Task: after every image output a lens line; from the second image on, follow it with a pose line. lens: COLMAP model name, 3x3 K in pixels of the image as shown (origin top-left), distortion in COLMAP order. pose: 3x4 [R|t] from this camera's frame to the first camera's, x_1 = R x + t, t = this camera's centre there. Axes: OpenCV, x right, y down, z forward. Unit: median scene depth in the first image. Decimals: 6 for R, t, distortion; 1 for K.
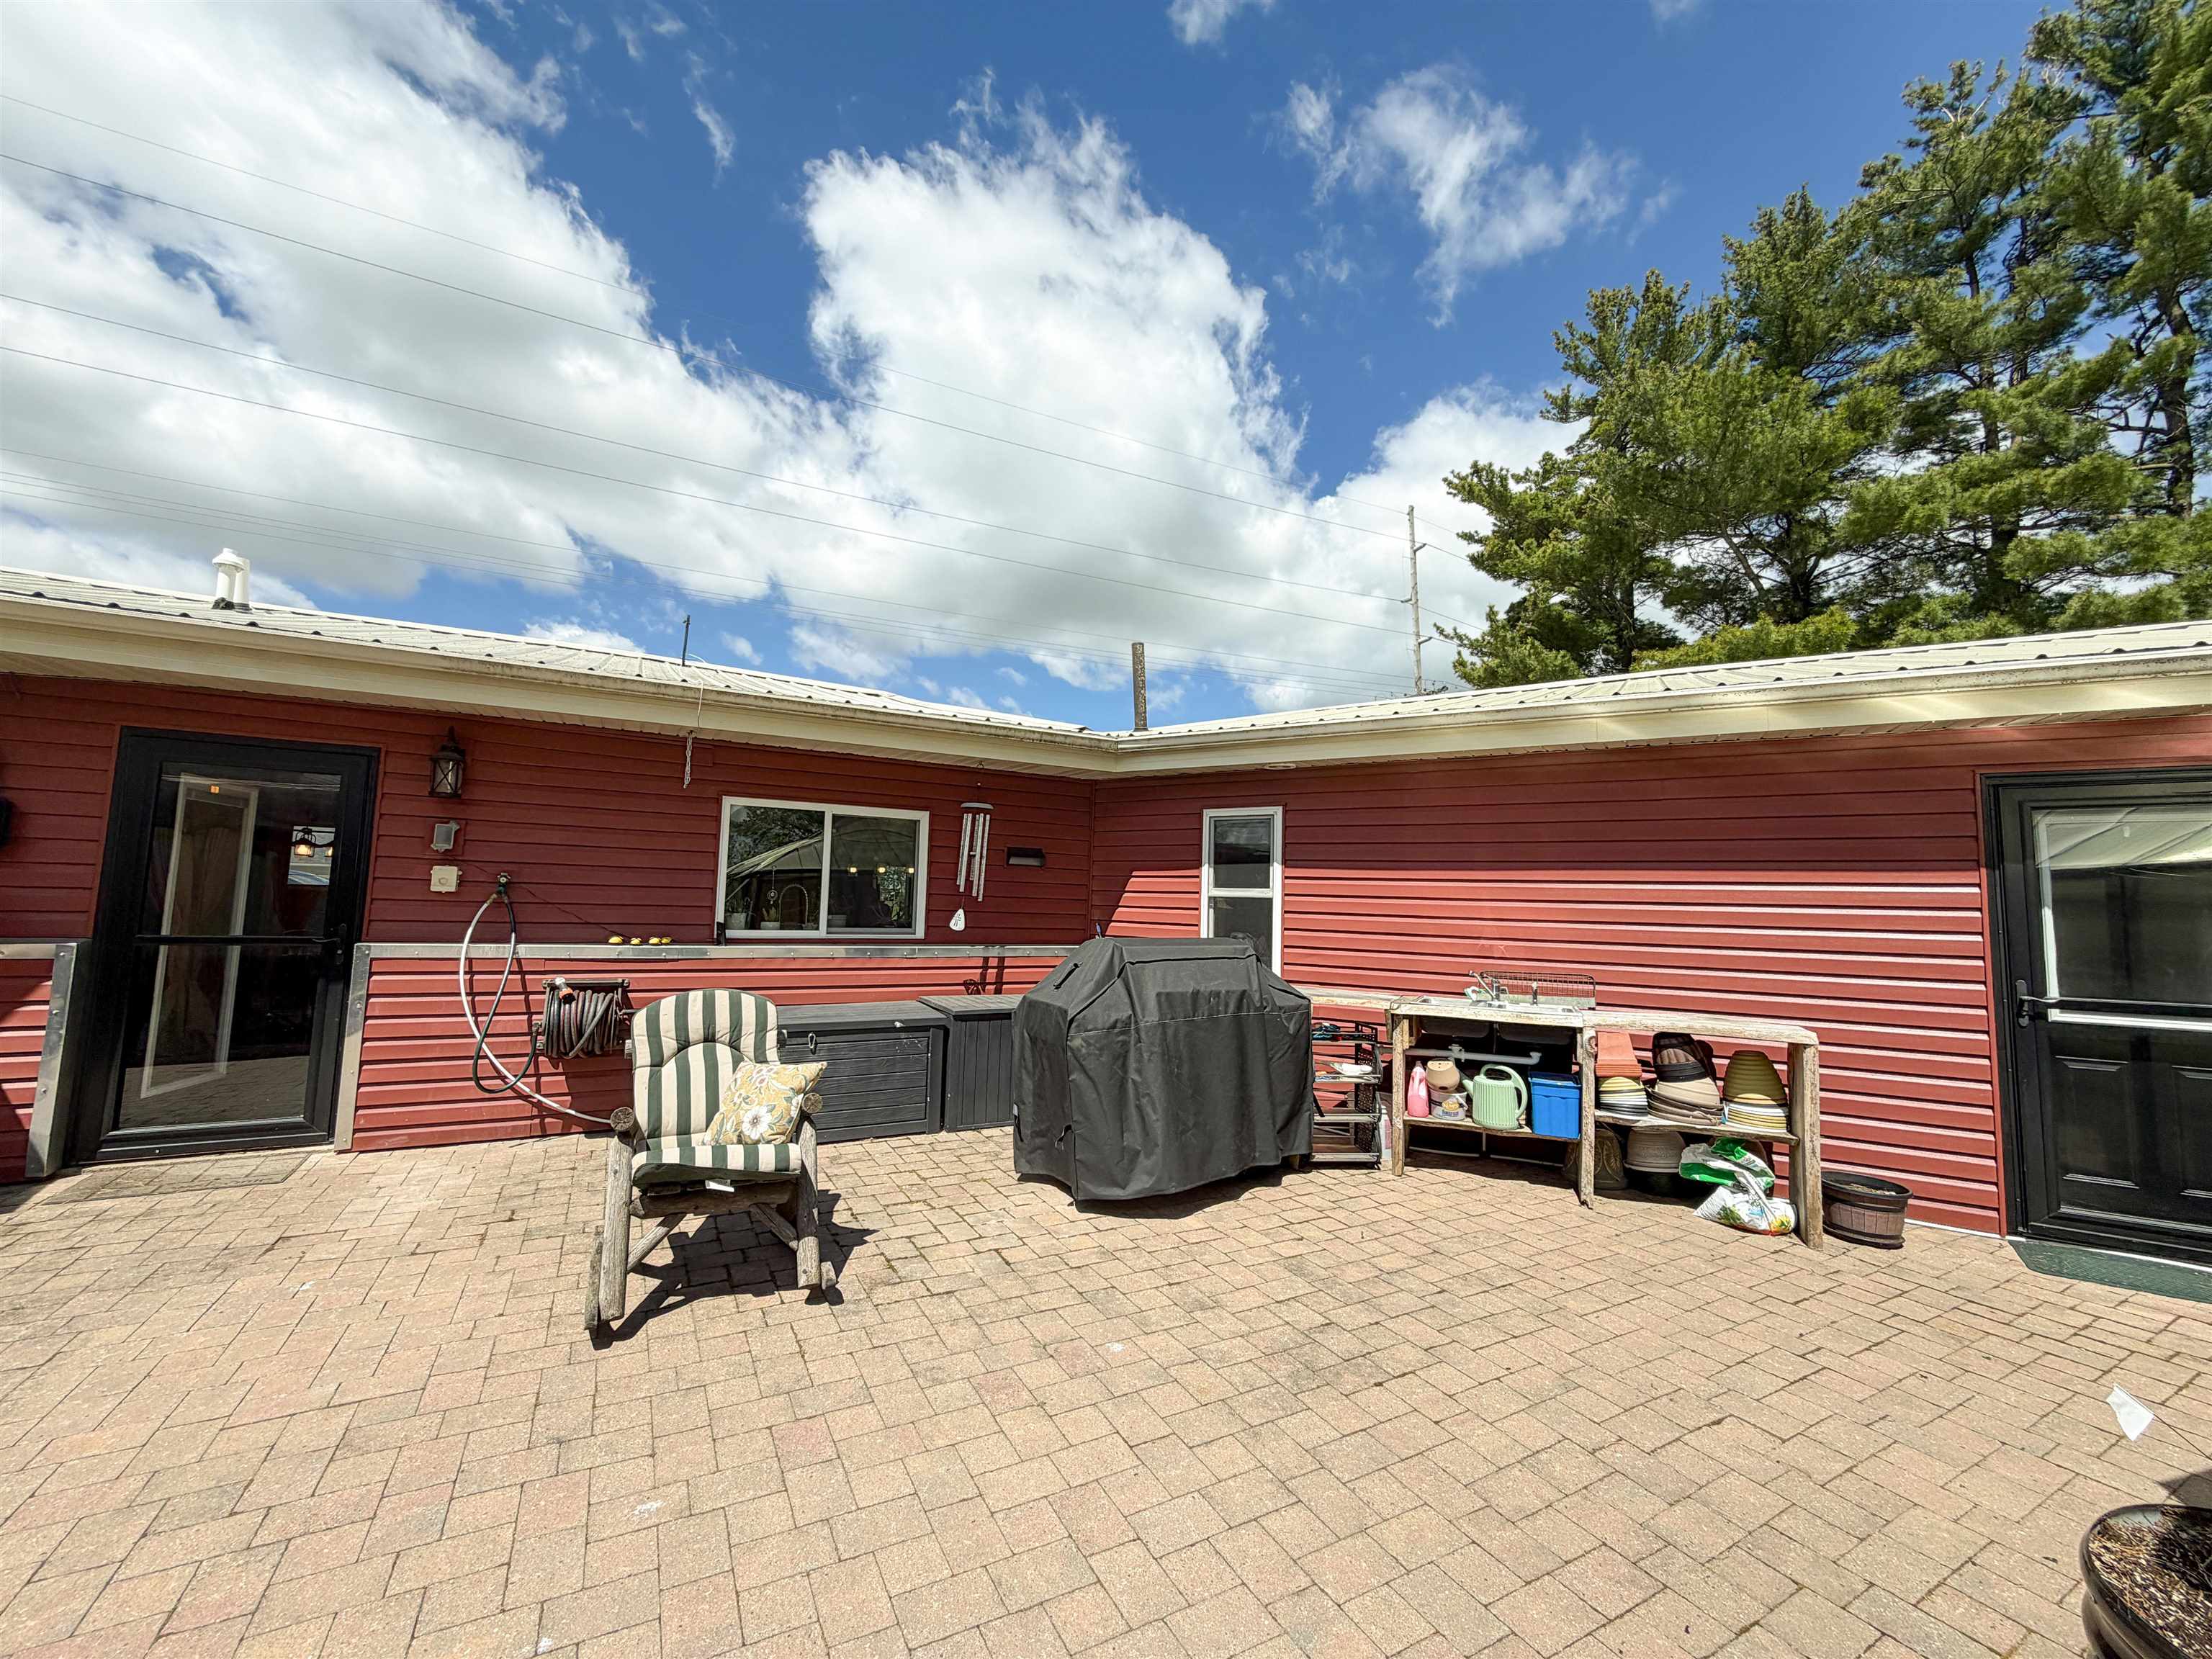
lens RADIAL K [[879.4, 0, 1103.7], [0, 879.4, 831.7], [0, 0, 1]] dist [0.000052, -0.000144]
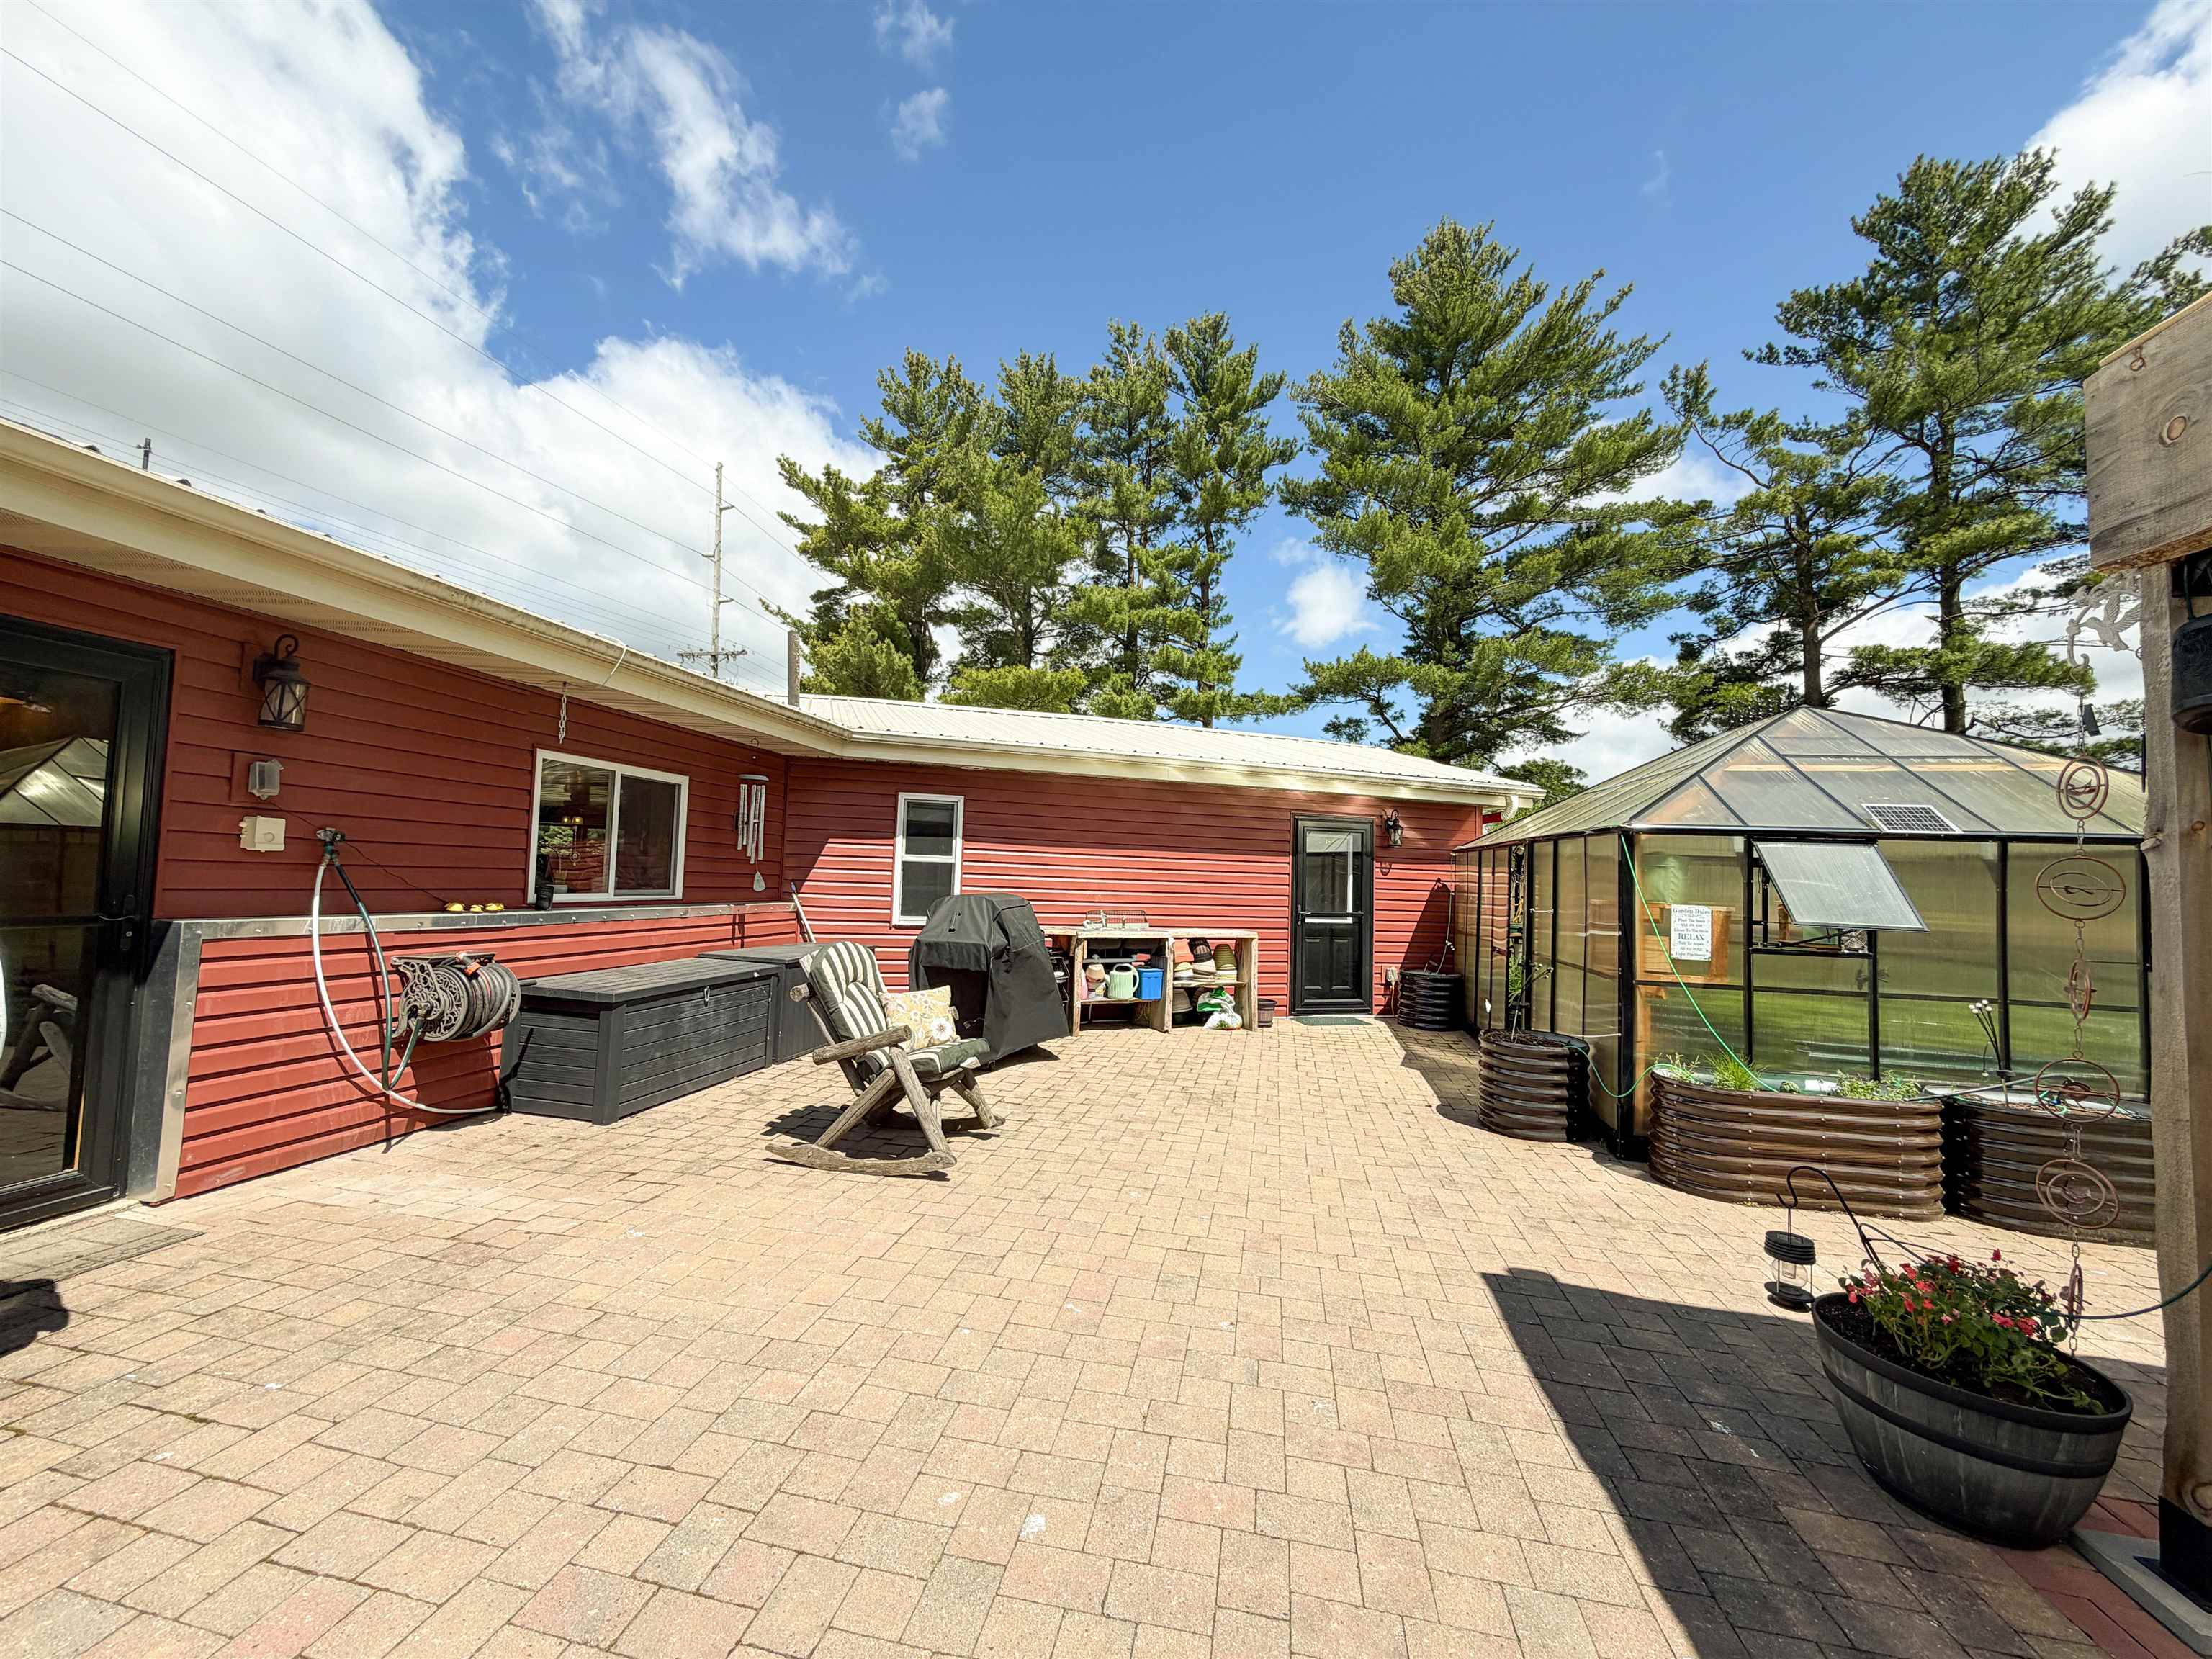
lens RADIAL K [[879.4, 0, 1094.8], [0, 879.4, 832.5], [0, 0, 1]] dist [0.000052, -0.000144]
pose [[0.644799, 0.034876, 0.763556, -0.876726], [-0.076957, 0.996845, 0.019456, -0.018331], [-0.760468, -0.071307, 0.645448, -0.046159]]
